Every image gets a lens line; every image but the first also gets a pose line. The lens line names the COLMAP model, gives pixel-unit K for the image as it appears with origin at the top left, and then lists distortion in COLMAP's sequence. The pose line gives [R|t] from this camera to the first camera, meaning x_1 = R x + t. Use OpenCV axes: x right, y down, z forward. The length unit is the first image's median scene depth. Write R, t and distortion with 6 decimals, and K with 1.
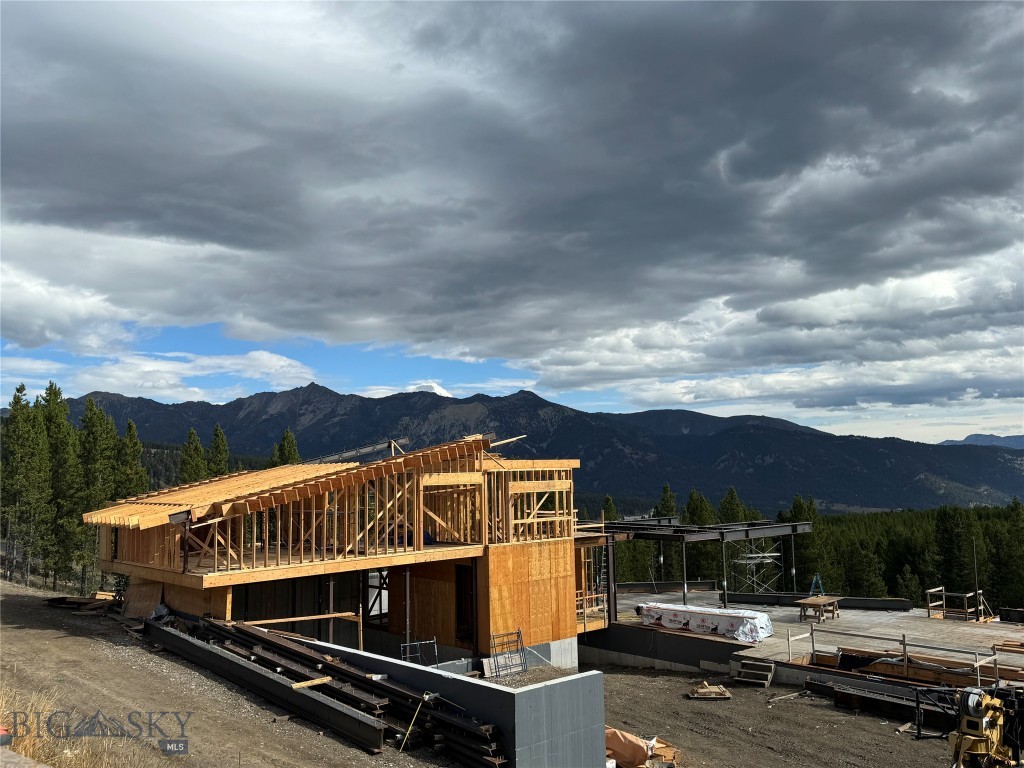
lens RADIAL K [[888.3, 0, 512.8], [0, 888.3, 391.3], [0, 0, 1]] dist [0.174215, -0.338910]
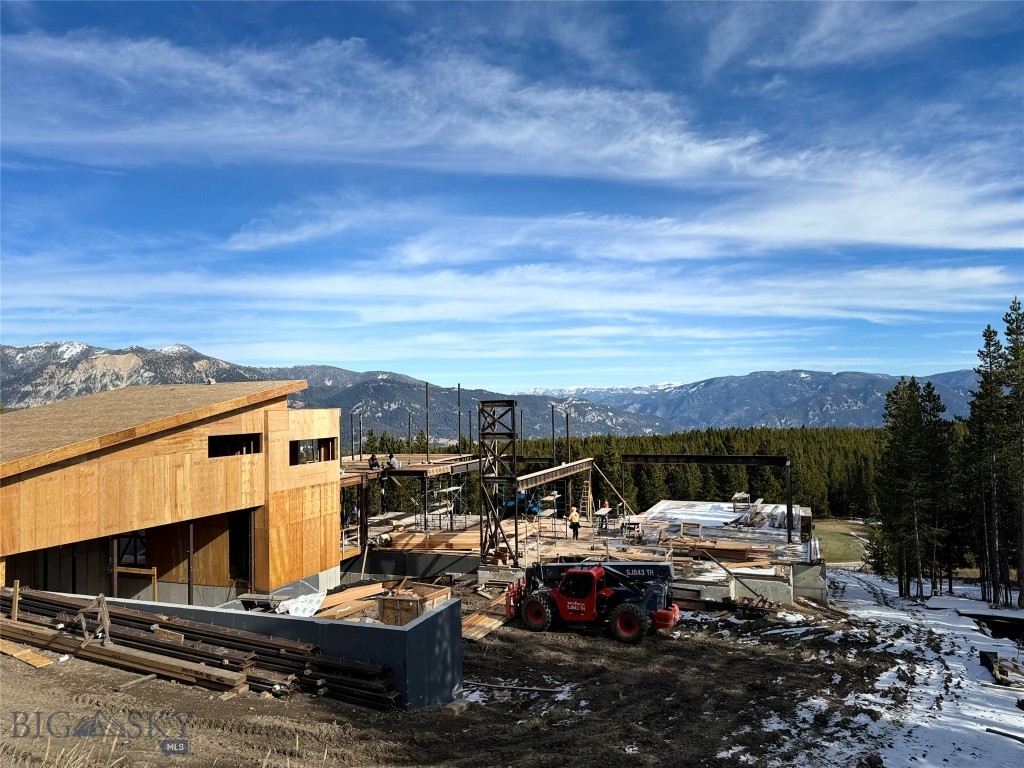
lens RADIAL K [[720.9, 0, 519.8], [0, 720.9, 380.5], [0, 0, 1]] dist [0.089113, -0.103344]
pose [[0.900133, 0.014884, 0.435360, -0.135575], [-0.032534, 0.998922, 0.033116, 0.003937], [-0.434398, -0.043973, 0.899647, 0.097229]]
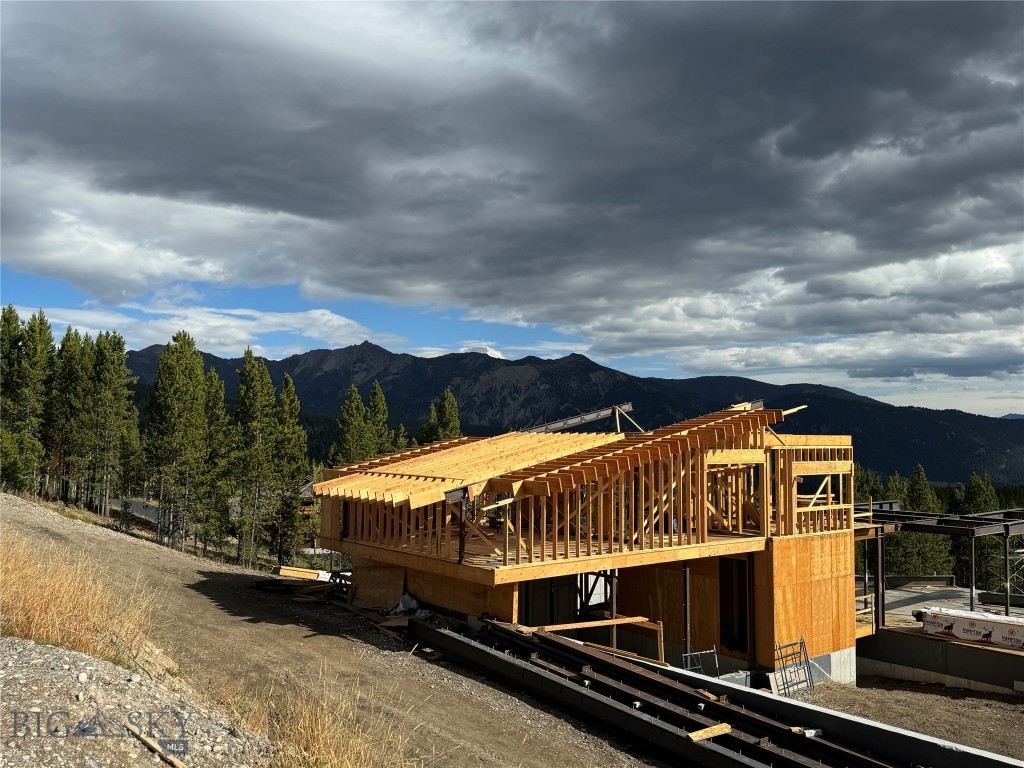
lens RADIAL K [[888.3, 0, 512.8], [0, 888.3, 391.3], [0, 0, 1]] dist [0.174215, -0.338910]
pose [[0.998304, 0.024397, -0.052866, -0.223357], [-0.022149, 0.998842, 0.042706, 0.006824], [0.053847, -0.041462, 0.997688, 0.159327]]
